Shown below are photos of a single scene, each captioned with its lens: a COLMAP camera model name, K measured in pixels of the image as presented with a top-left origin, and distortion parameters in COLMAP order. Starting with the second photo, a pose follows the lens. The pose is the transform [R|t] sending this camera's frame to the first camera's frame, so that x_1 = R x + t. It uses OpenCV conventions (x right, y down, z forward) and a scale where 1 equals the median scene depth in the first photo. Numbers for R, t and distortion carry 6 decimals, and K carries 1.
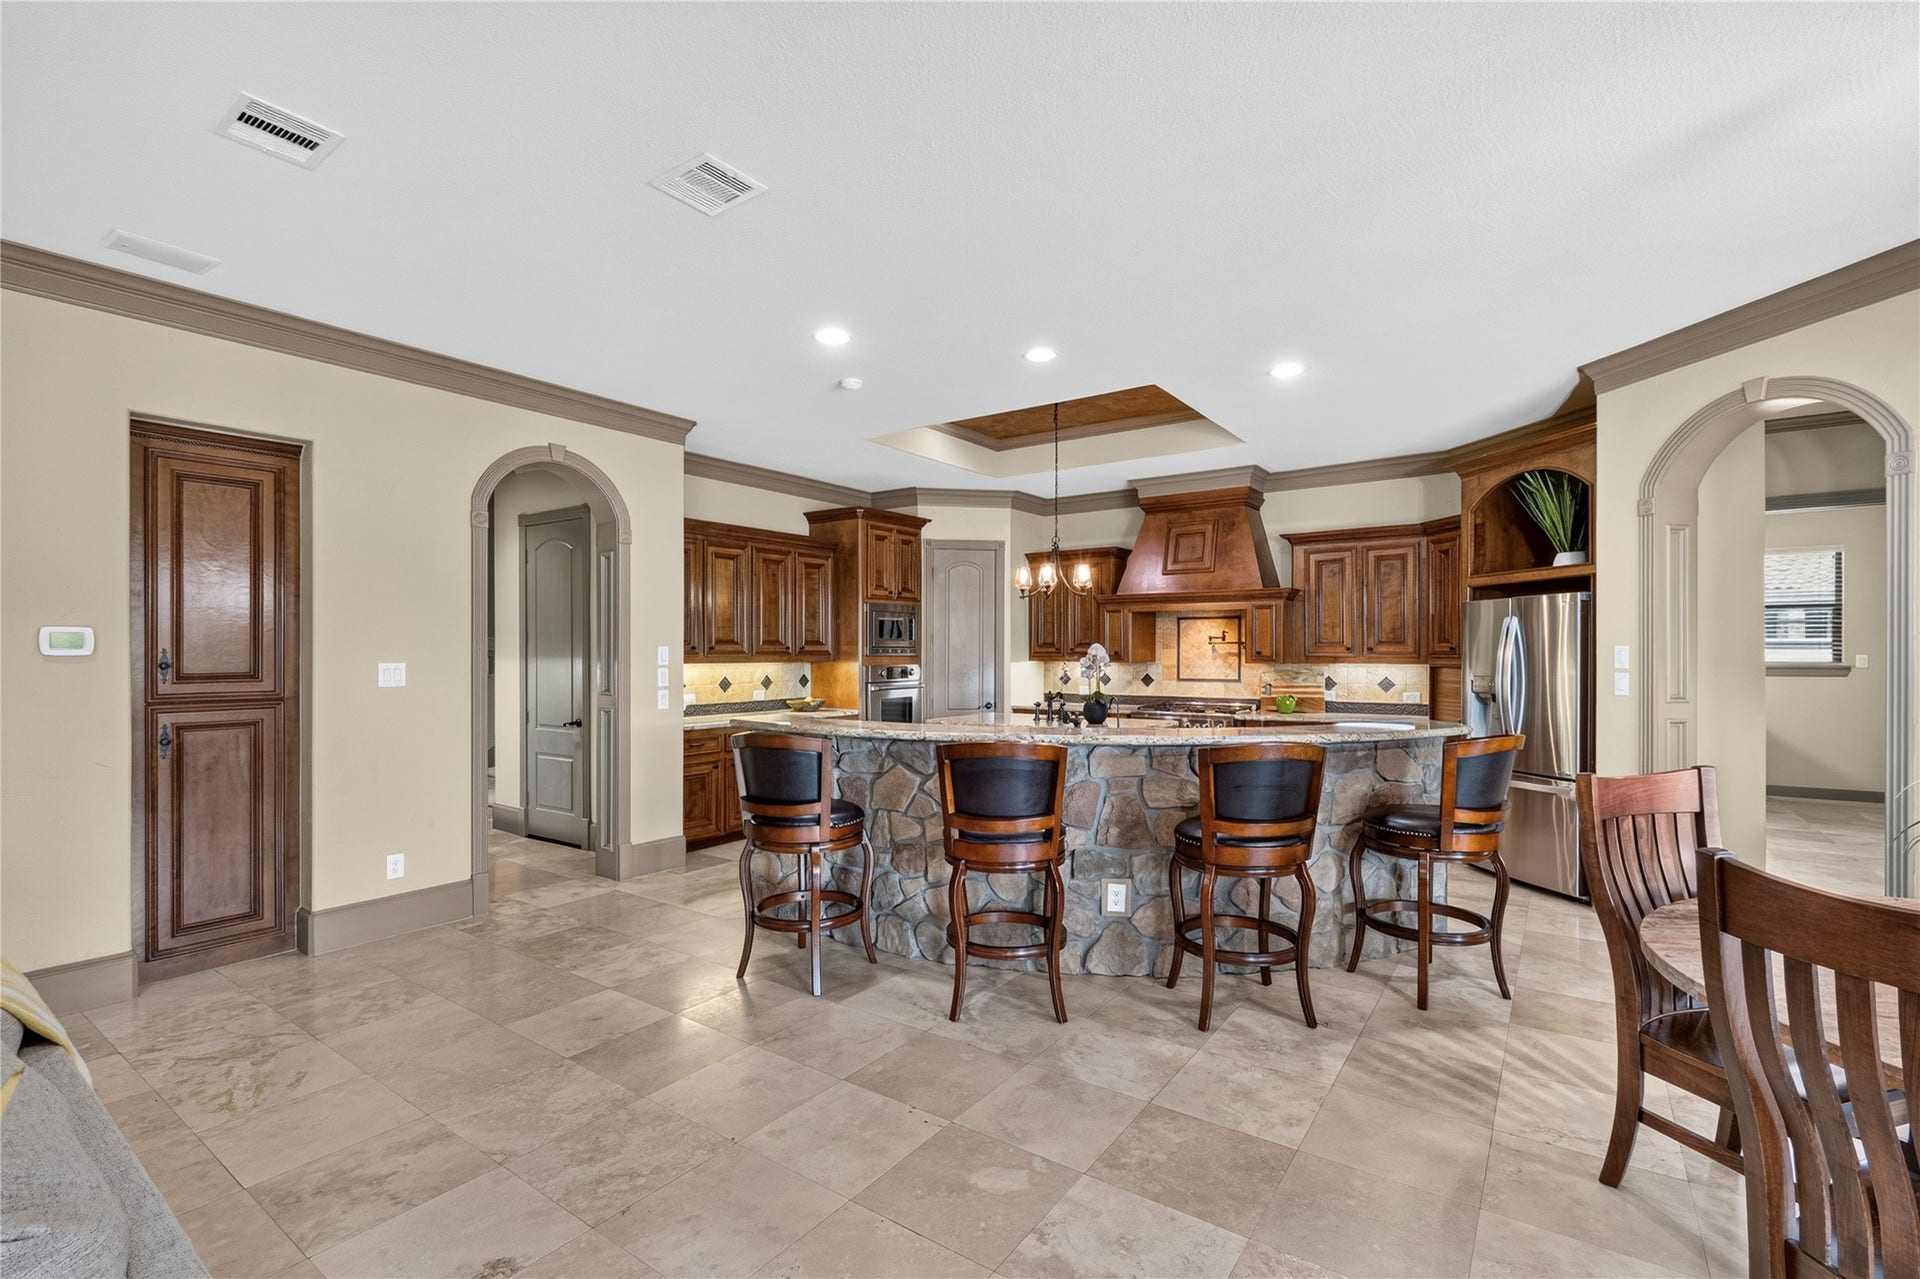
lens RADIAL K [[862.4, 0, 956.1], [0, 862.4, 638.6], [0, 0, 1]] dist [0.000313, -0.001328]
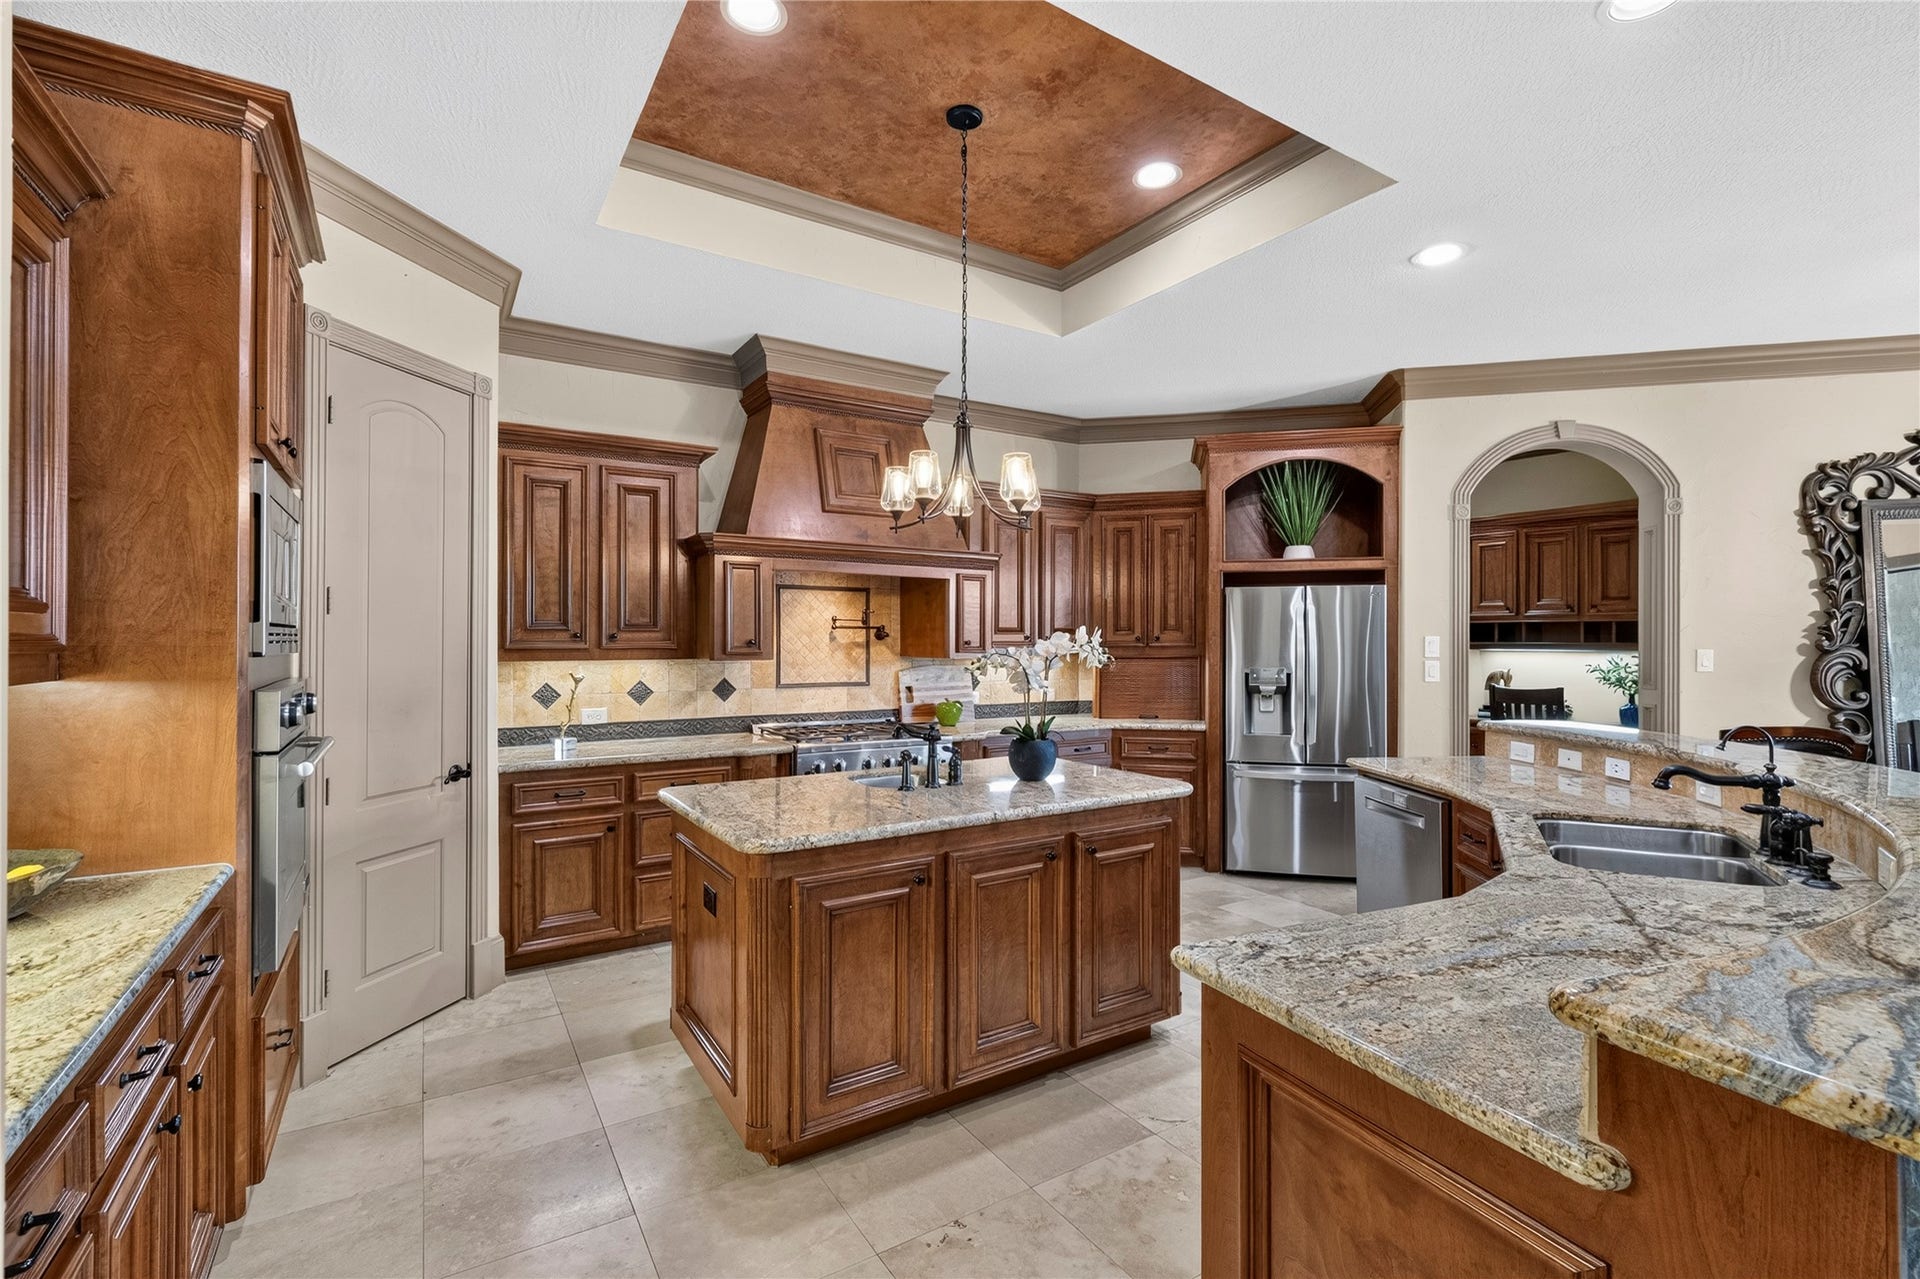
lens RADIAL K [[862.4, 0, 955.9], [0, 862.4, 637.7], [0, 0, 1]] dist [0.000313, -0.001328]
pose [[0.386530, 0.004772, 0.922265, -0.282376], [-0.016572, 0.999861, 0.001772, 0.010447], [-0.922128, -0.015969, 0.386555, 0.697972]]
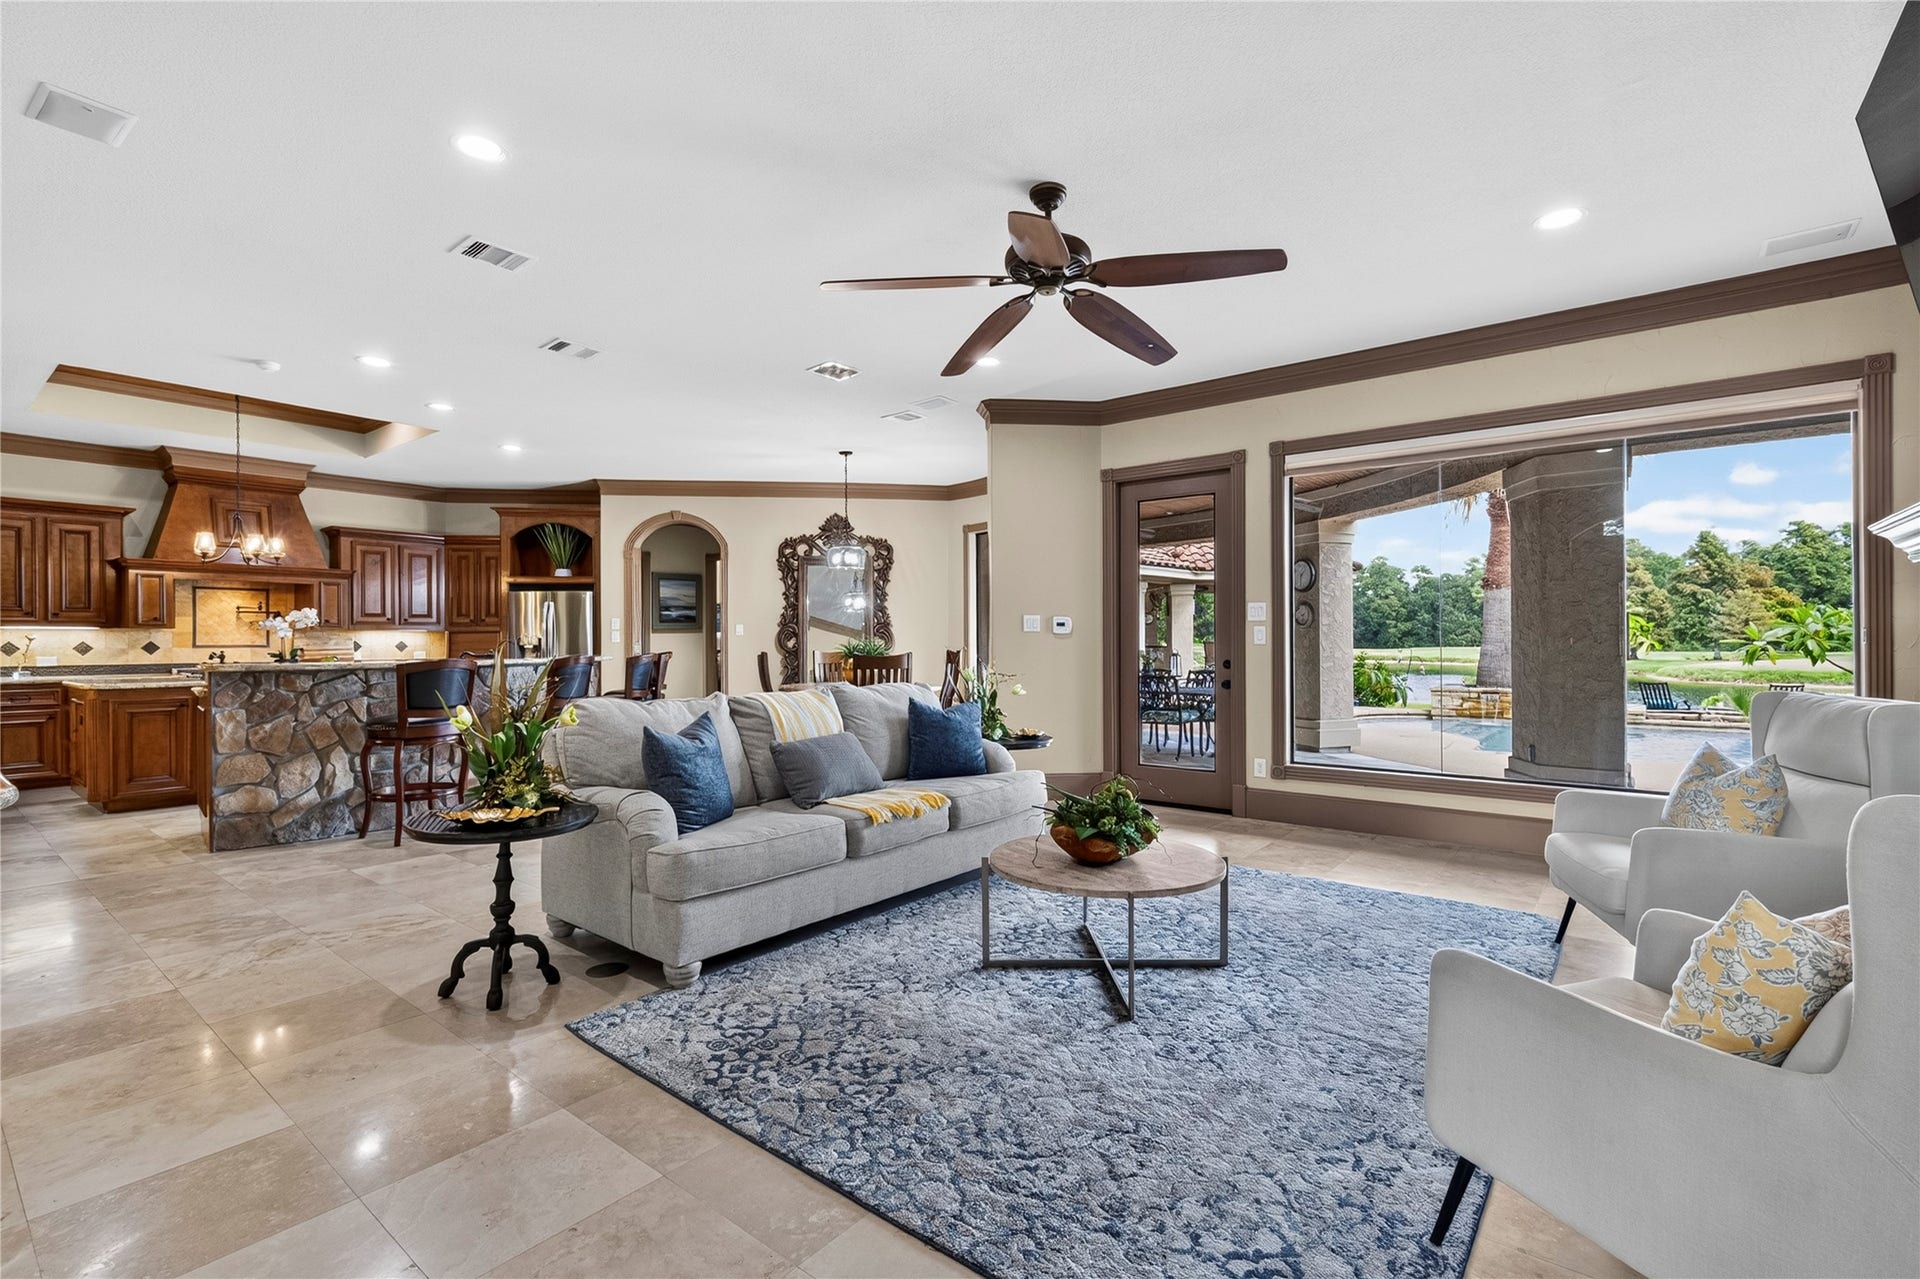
lens RADIAL K [[862.4, 0, 962.0], [0, 862.4, 640.2], [0, 0, 1]] dist [0.000313, -0.001328]
pose [[0.045165, 0.004133, 0.998971, -0.792913], [-0.011385, 0.999929, -0.003622, 0.035902], [-0.998915, -0.011209, 0.045209, 0.036252]]
